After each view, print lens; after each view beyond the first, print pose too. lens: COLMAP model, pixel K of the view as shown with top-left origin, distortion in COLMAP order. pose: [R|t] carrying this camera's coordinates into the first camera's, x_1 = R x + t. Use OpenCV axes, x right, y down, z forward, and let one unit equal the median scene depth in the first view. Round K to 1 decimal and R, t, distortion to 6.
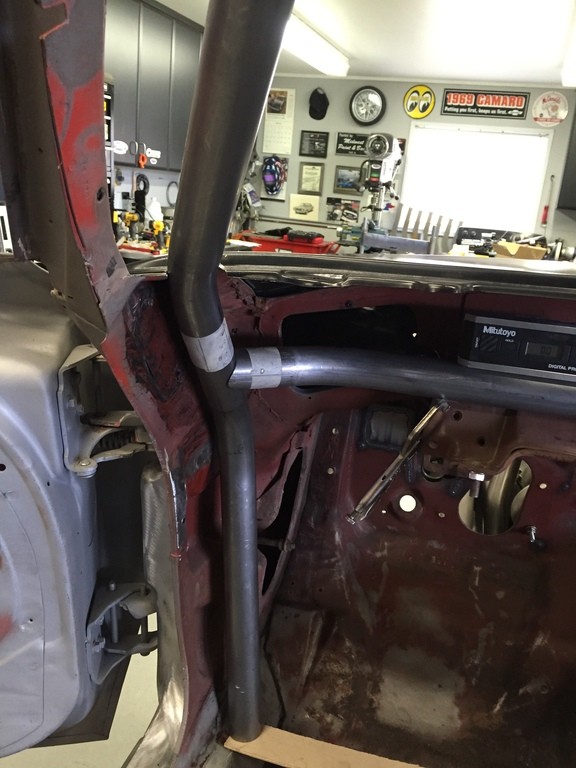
lens RADIAL K [[657.5, 0, 288.0], [0, 657.5, 384.0], [0, 0, 1]] dist [0.069275, -0.115575]
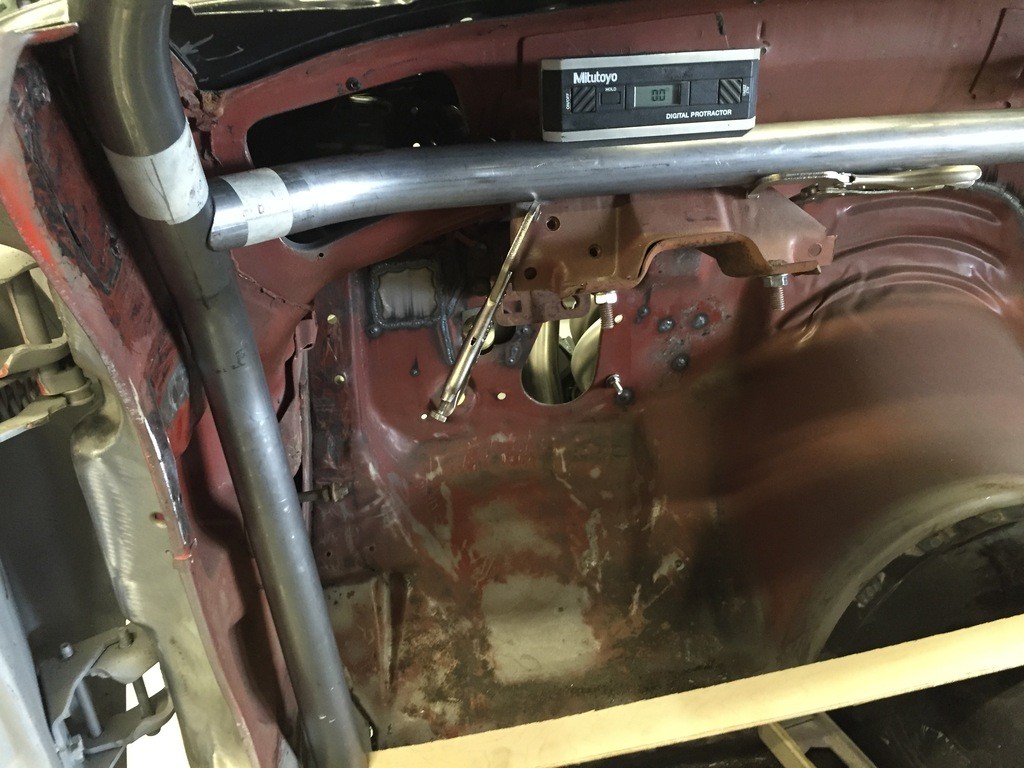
lens RADIAL K [[876.7, 0, 512.0], [0, 876.7, 384.0], [0, 0, 1]] dist [0.069275, -0.115575]
pose [[0.893077, -0.274637, 0.356353, -0.132038], [0.231225, 0.959638, 0.160094, 0.045592], [-0.385937, -0.060578, 0.920534, 0.146280]]
